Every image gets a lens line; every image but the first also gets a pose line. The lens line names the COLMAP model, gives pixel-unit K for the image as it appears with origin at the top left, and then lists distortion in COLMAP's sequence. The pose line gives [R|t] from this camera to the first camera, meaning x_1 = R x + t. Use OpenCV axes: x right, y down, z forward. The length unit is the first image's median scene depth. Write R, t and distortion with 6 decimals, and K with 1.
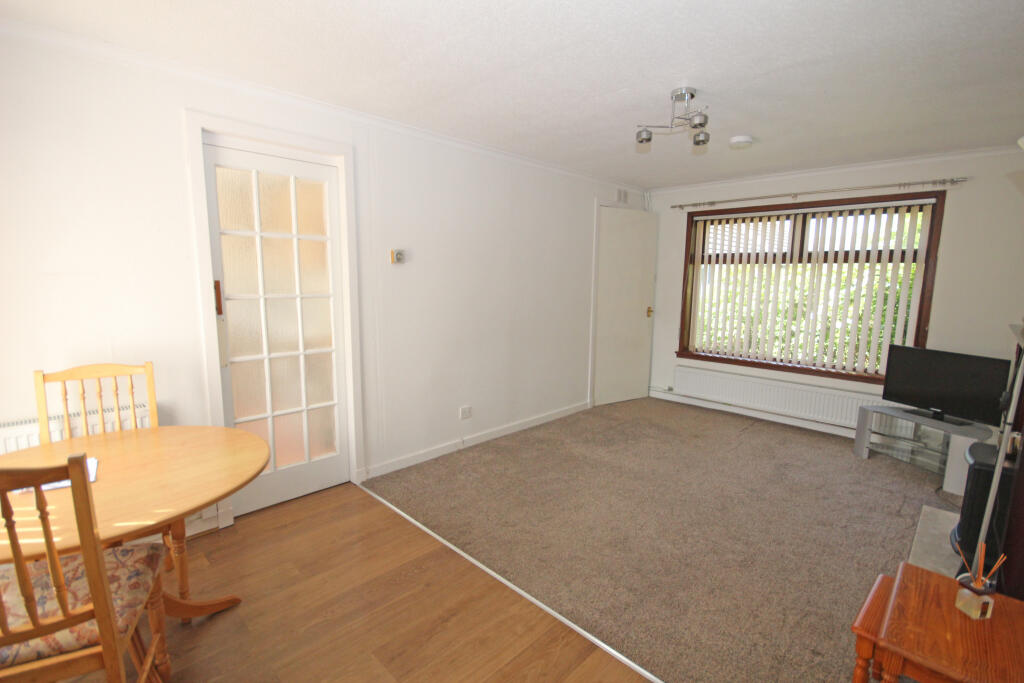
lens RADIAL K [[475.9, 0, 518.2], [0, 475.9, 342.7], [0, 0, 1]] dist [-0.003843, -0.000068]
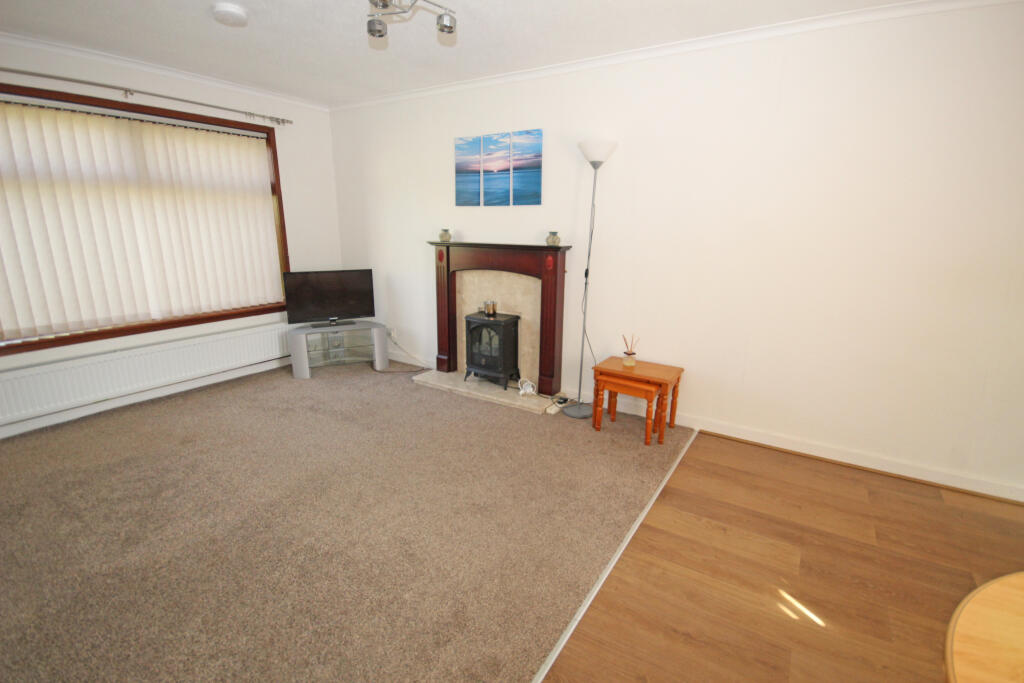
lens RADIAL K [[475.9, 0, 518.2], [0, 475.9, 342.7], [0, 0, 1]] dist [-0.003843, -0.000068]
pose [[-0.211375, -0.259882, 0.942222, -0.399691], [0.118924, 0.950003, 0.288707, -0.096730], [-0.970143, 0.173079, -0.169900, 0.722019]]
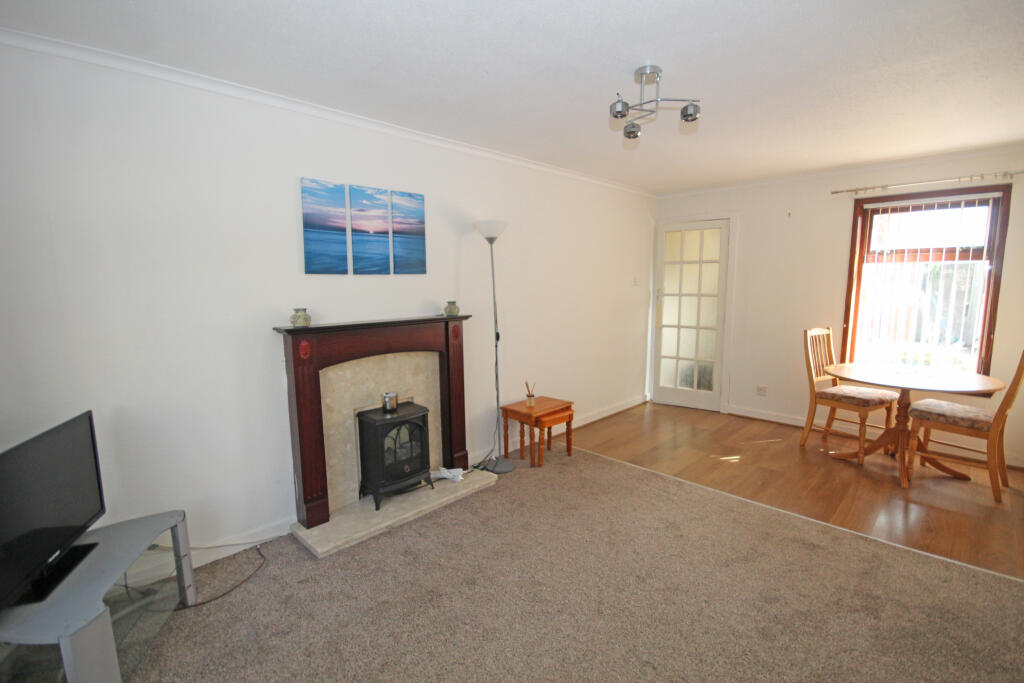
lens RADIAL K [[475.9, 0, 518.2], [0, 475.9, 342.7], [0, 0, 1]] dist [-0.003843, -0.000068]
pose [[-0.999865, -0.009511, -0.013379, 0.414921], [-0.012722, 0.964043, 0.265441, -0.193118], [0.010373, 0.265576, -0.964034, 1.360390]]
